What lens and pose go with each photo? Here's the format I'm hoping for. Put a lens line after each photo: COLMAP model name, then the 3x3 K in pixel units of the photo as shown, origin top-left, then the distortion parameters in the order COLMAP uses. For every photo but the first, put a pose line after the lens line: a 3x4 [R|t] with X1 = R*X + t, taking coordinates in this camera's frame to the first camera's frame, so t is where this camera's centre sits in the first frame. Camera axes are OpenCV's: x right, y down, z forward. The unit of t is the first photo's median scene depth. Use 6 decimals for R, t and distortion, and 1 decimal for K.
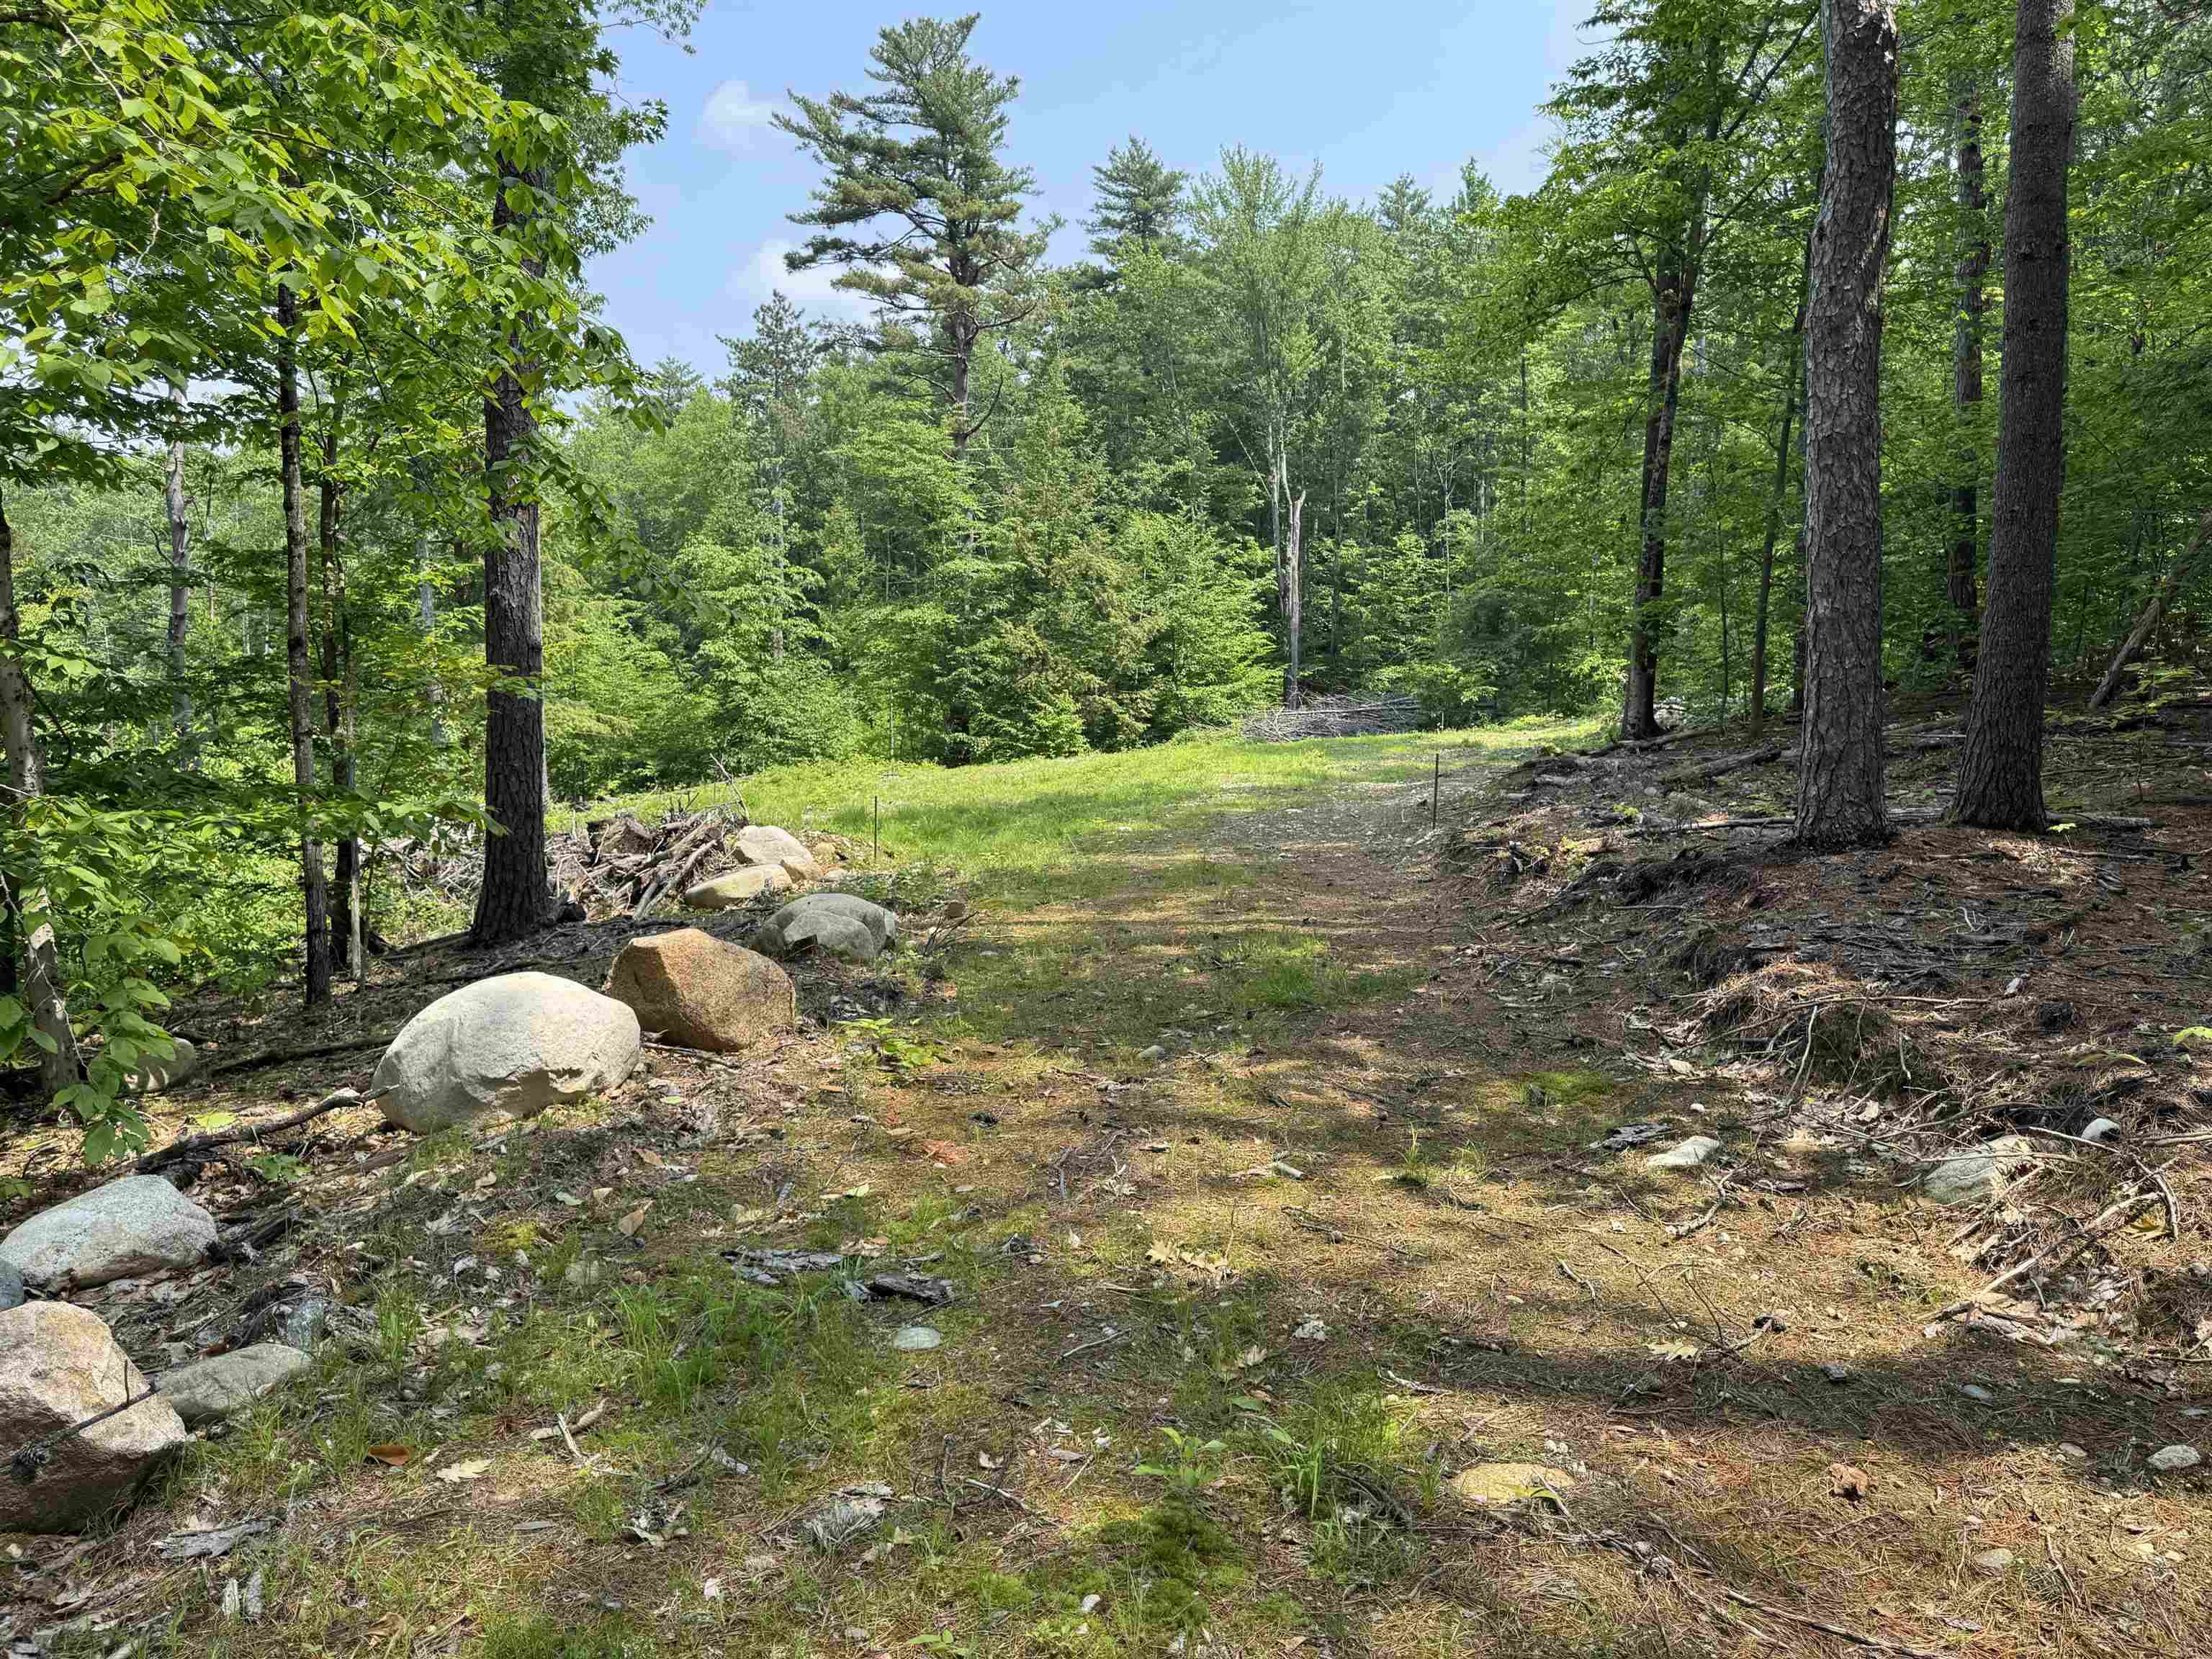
lens RADIAL K [[1876.7, 0, 1116.8], [0, 1876.7, 867.1], [0, 0, 1]] dist [0.122547, -0.059505]
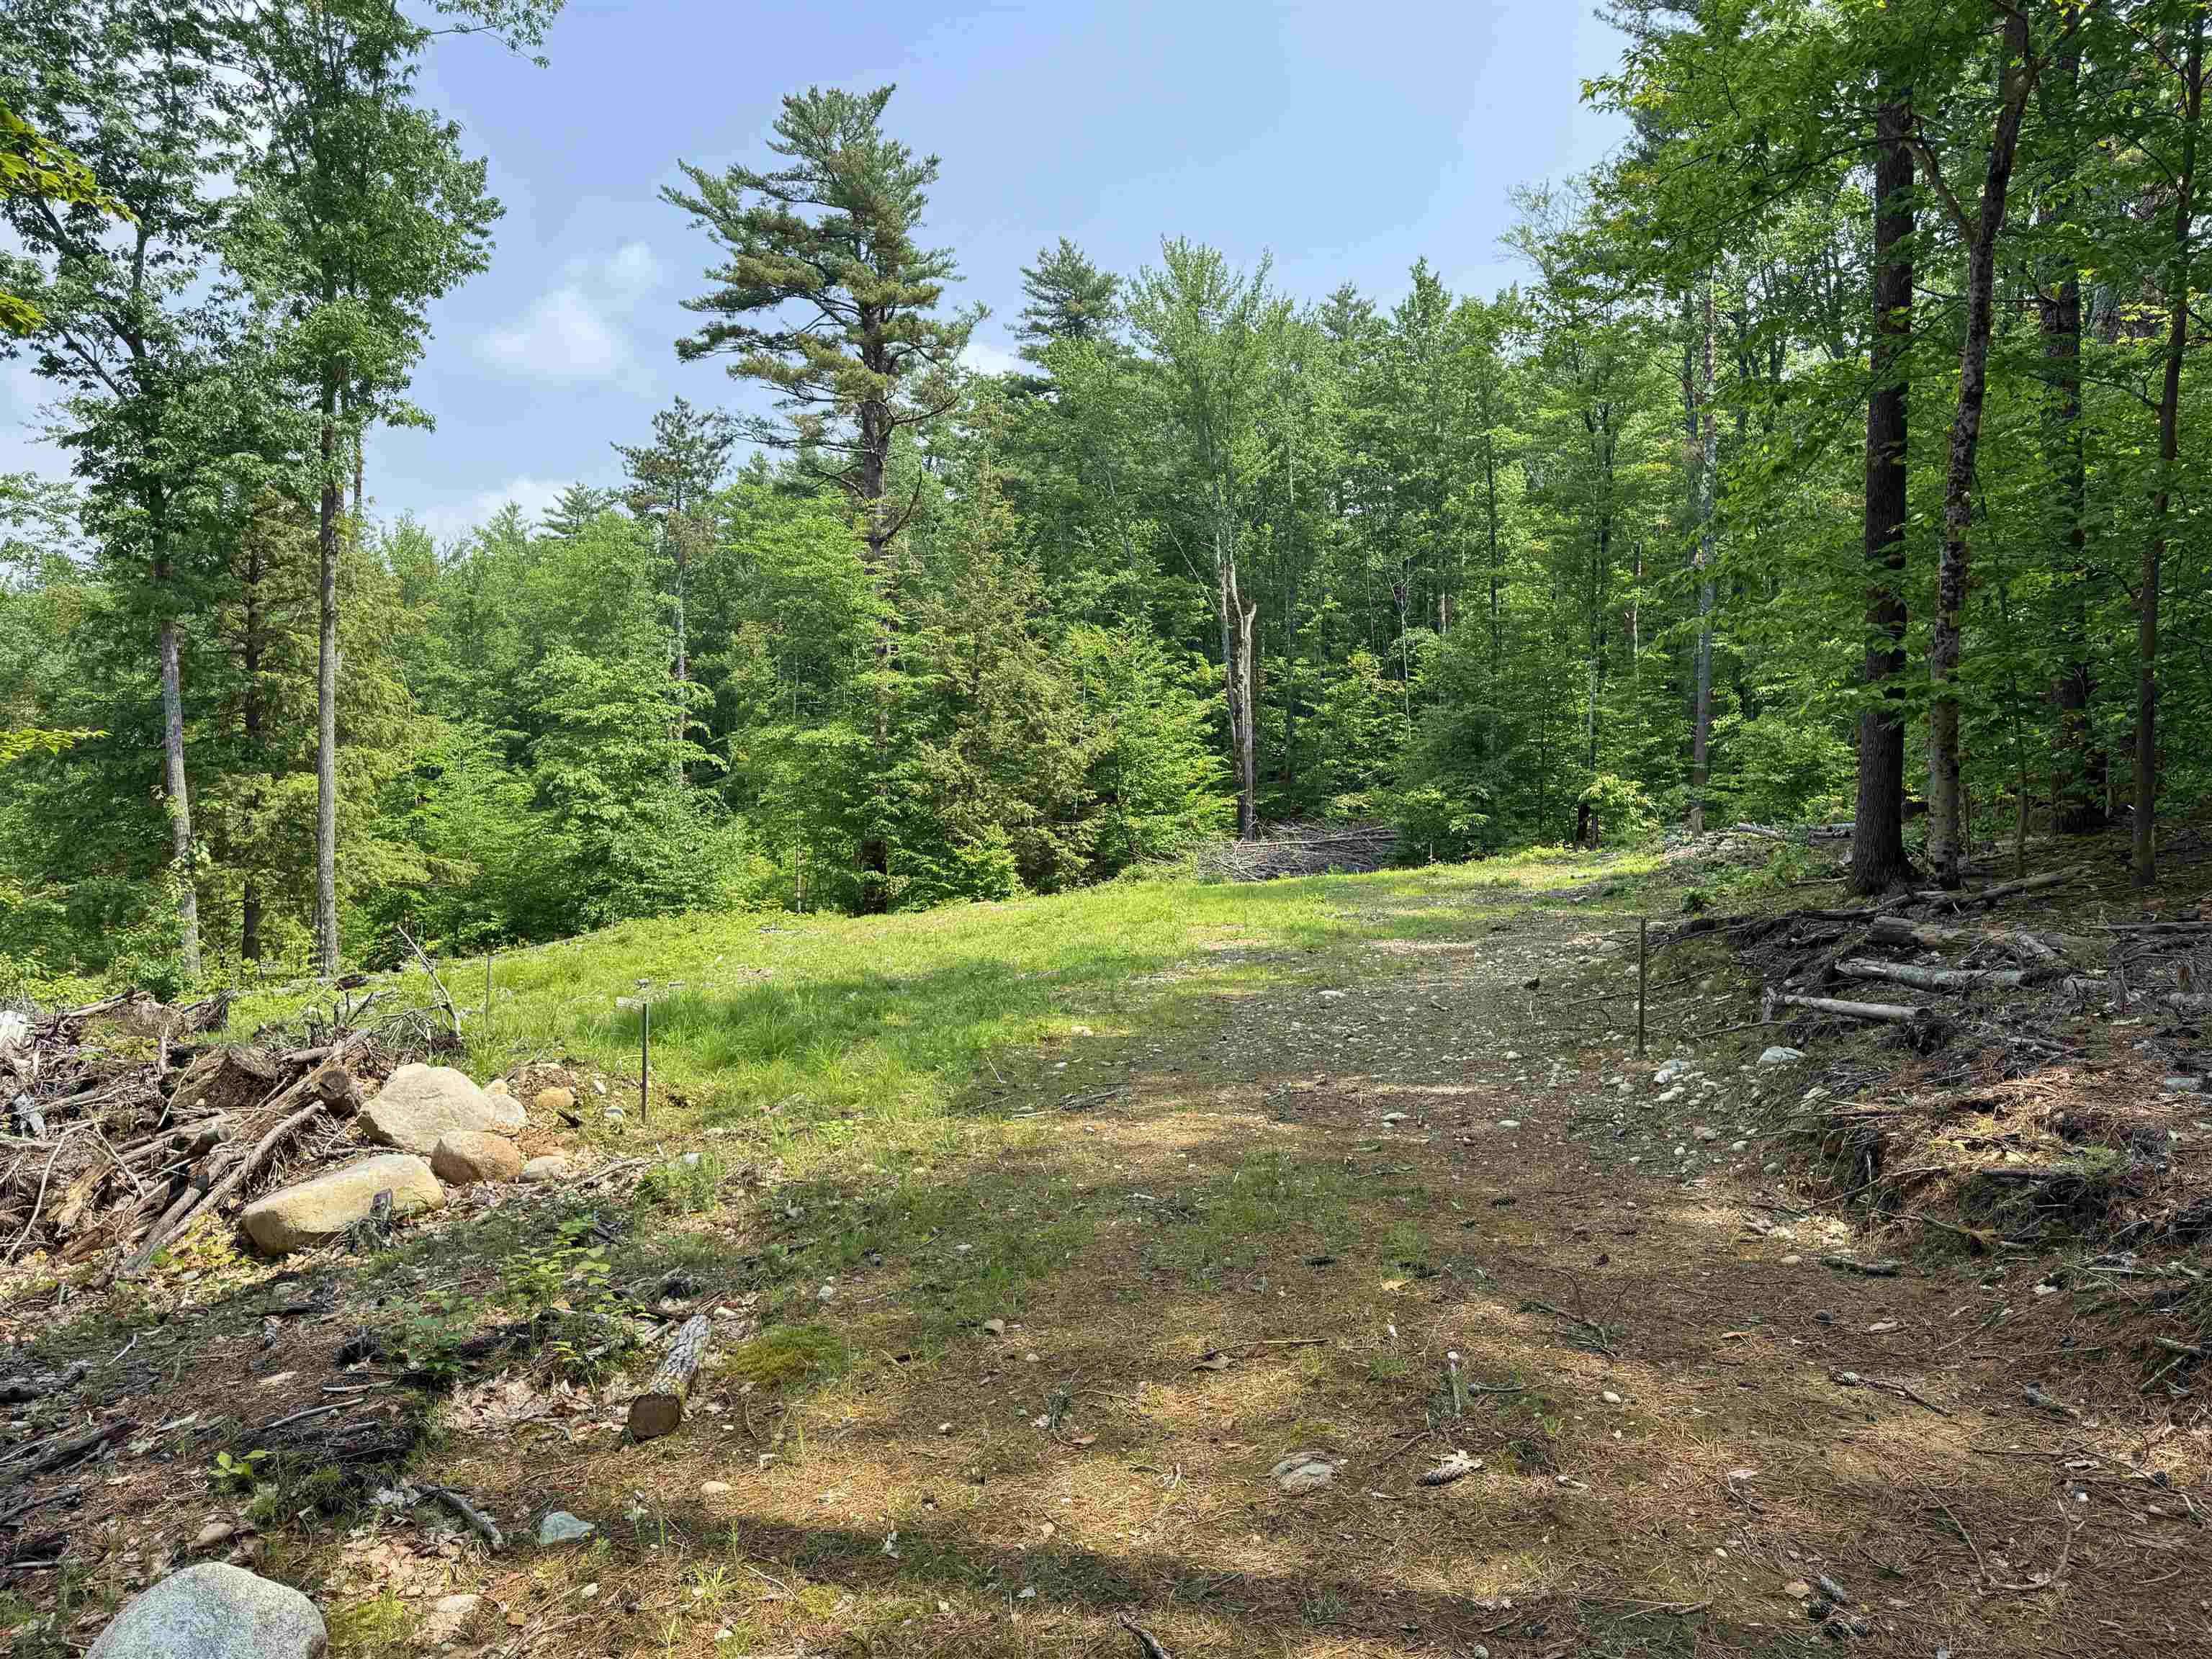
lens RADIAL K [[1876.7, 0, 1097.7], [0, 1876.7, 829.3], [0, 0, 1]] dist [0.122547, -0.059505]
pose [[0.999623, -0.010622, 0.025316, -0.002024], [0.012867, 0.995835, -0.090257, -0.011001], [-0.024252, 0.090548, 0.995597, 0.127294]]
